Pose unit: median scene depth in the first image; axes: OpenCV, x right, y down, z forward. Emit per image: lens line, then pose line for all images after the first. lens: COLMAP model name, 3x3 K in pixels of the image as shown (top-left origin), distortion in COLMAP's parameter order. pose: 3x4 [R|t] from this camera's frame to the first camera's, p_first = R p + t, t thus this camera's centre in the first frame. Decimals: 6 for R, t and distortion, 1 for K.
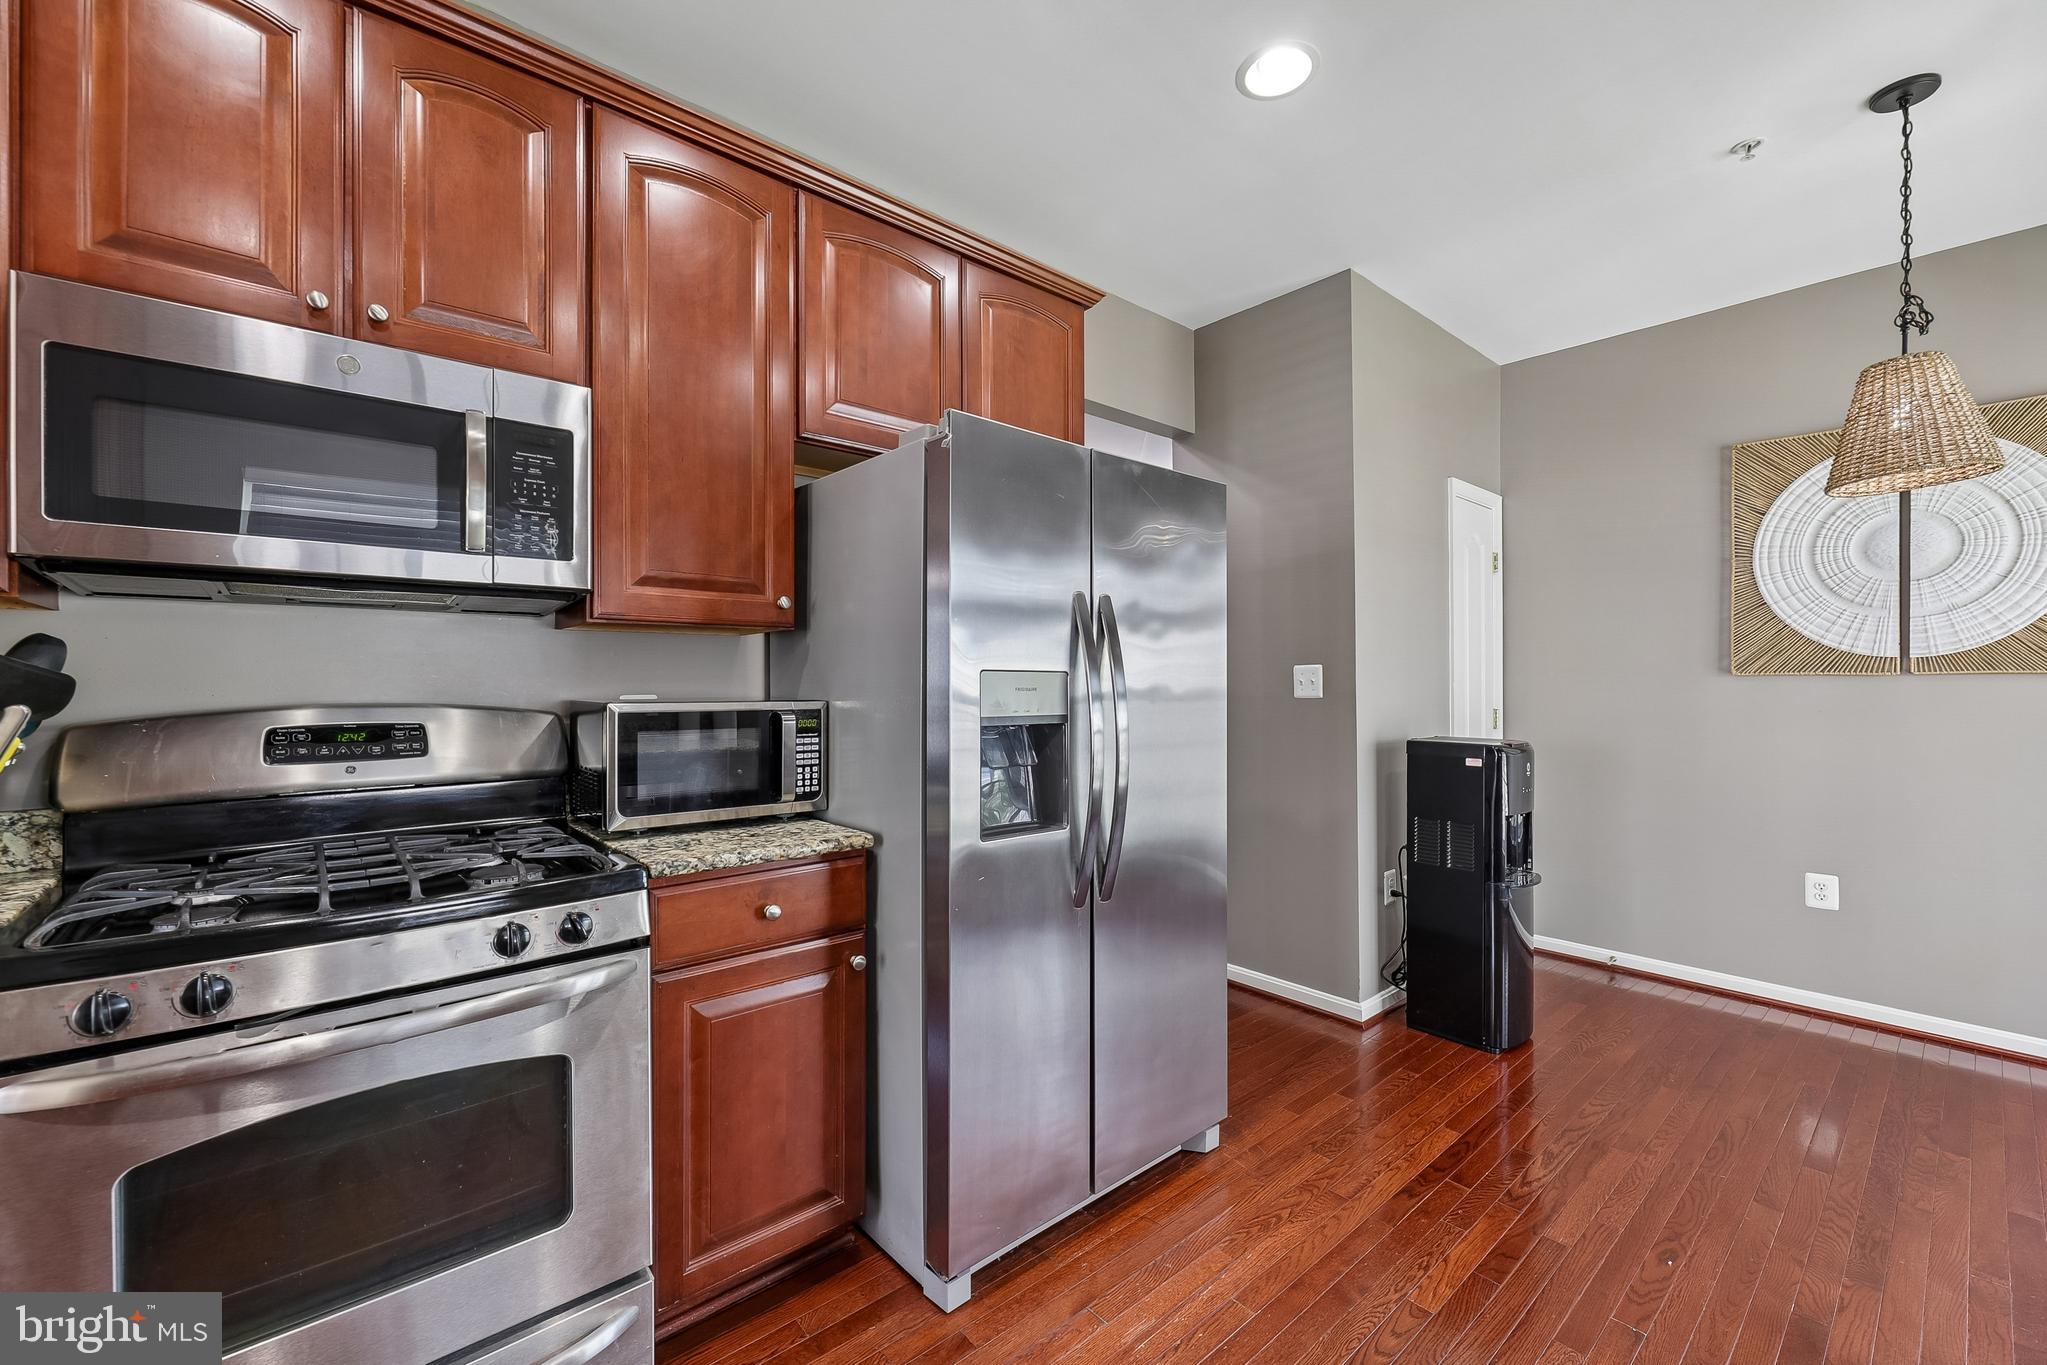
lens RADIAL K [[831.6, 0, 1019.8], [0, 831.6, 688.3], [0, 0, 1]] dist [0.003347, -0.000728]
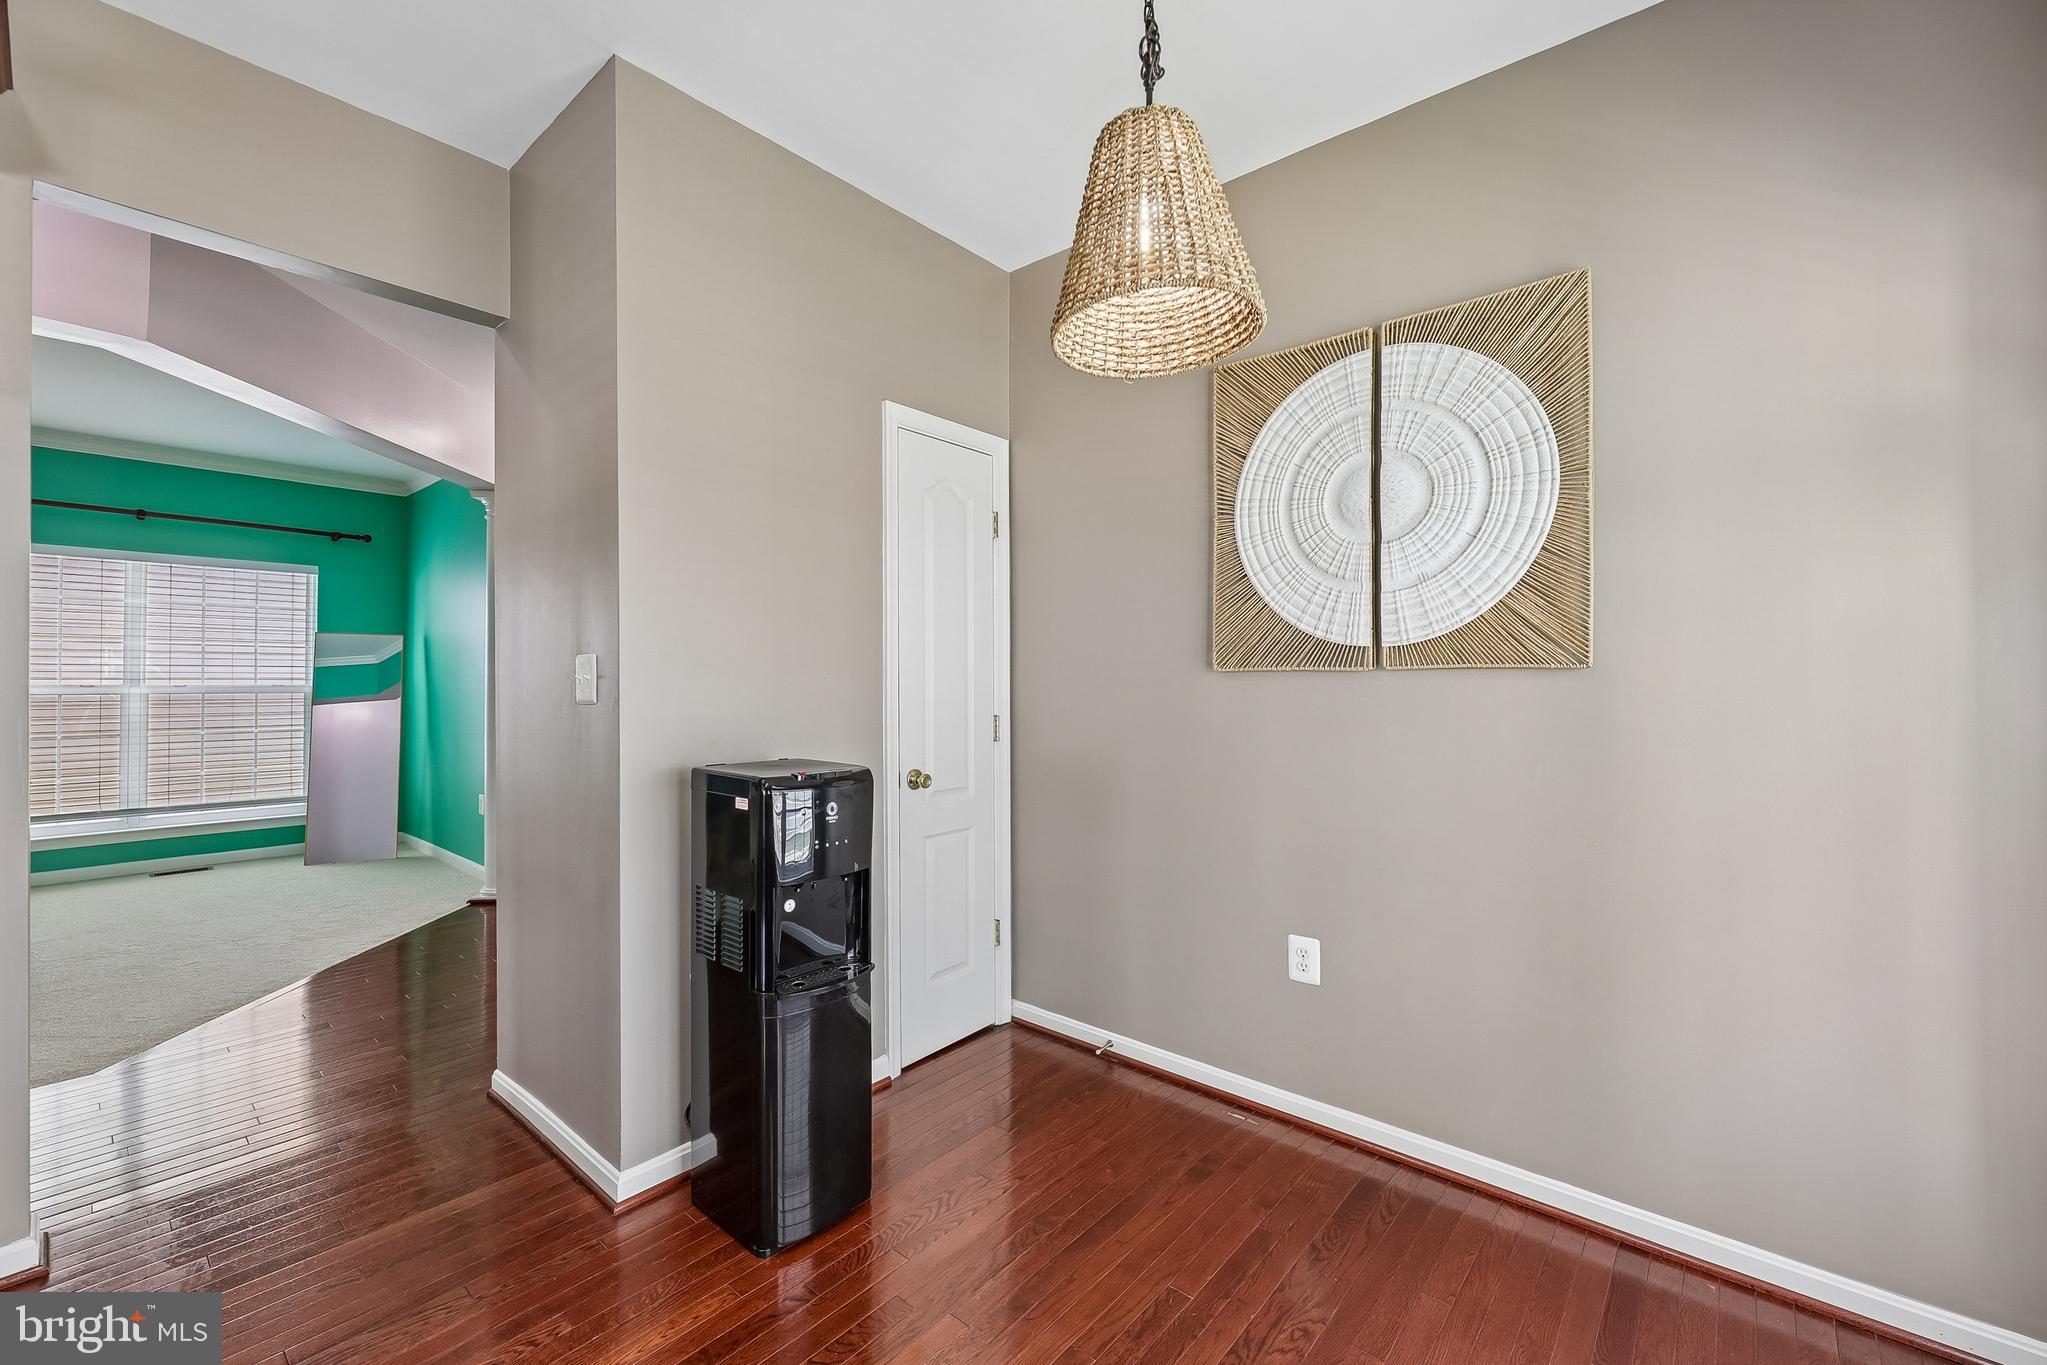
lens RADIAL K [[831.6, 0, 1031.9], [0, 831.6, 681.1], [0, 0, 1]] dist [0.003347, -0.000728]
pose [[0.989588, -0.000066, 0.143926, 0.619059], [0.001257, 0.999966, -0.008186, -0.000725], [-0.143921, 0.008282, 0.989555, 0.296959]]
